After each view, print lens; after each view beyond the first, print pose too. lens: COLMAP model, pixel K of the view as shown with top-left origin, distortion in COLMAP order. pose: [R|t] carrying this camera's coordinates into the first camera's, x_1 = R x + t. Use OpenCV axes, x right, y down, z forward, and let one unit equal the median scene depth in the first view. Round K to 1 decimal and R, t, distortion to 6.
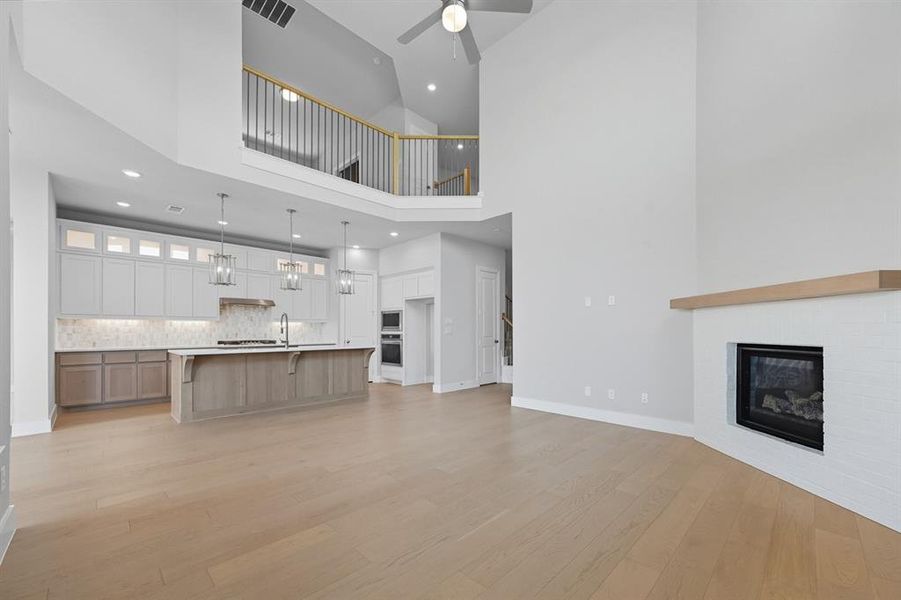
lens RADIAL K [[359.1, 0, 456.7], [0, 359.1, 330.8], [0, 0, 1]] dist [0.000614, -0.000079]
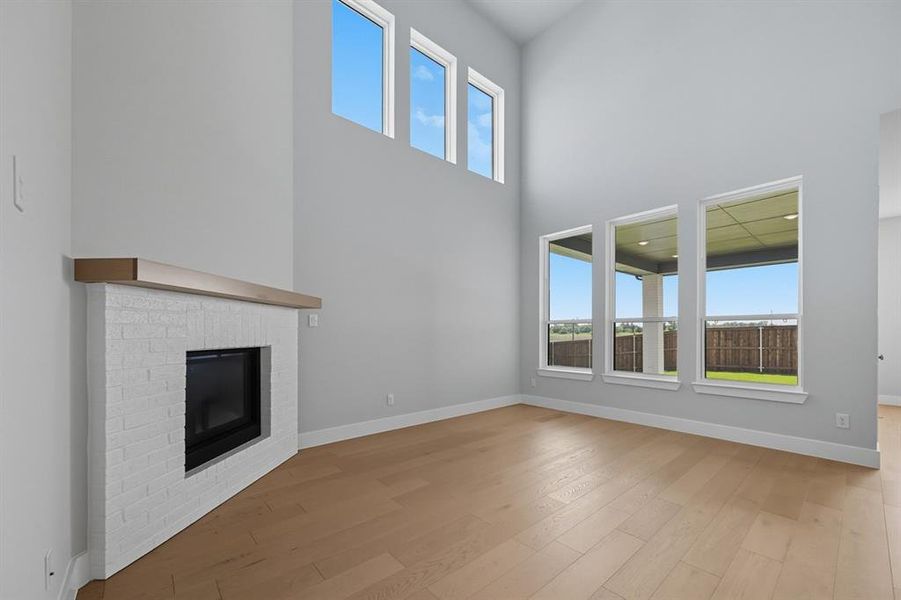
lens RADIAL K [[359.1, 0, 481.4], [0, 359.1, 330.4], [0, 0, 1]] dist [0.000614, -0.000079]
pose [[-0.998306, -0.000643, 0.058174, 0.091965], [-0.000819, 0.999995, -0.003001, -0.003654], [-0.058171, -0.003044, -0.998302, 0.913330]]
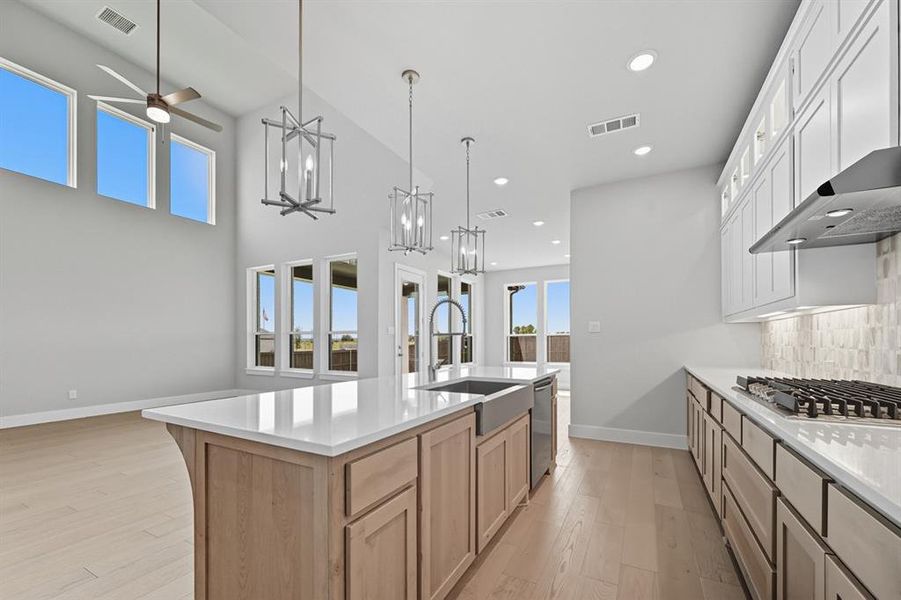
lens RADIAL K [[359.1, 0, 460.9], [0, 359.1, 343.2], [0, 0, 1]] dist [0.000614, -0.000079]
pose [[-0.958452, 0.005973, -0.285192, -0.364563], [0.004182, 0.999968, 0.006888, -0.002005], [0.285224, 0.005409, -0.958446, 1.361725]]
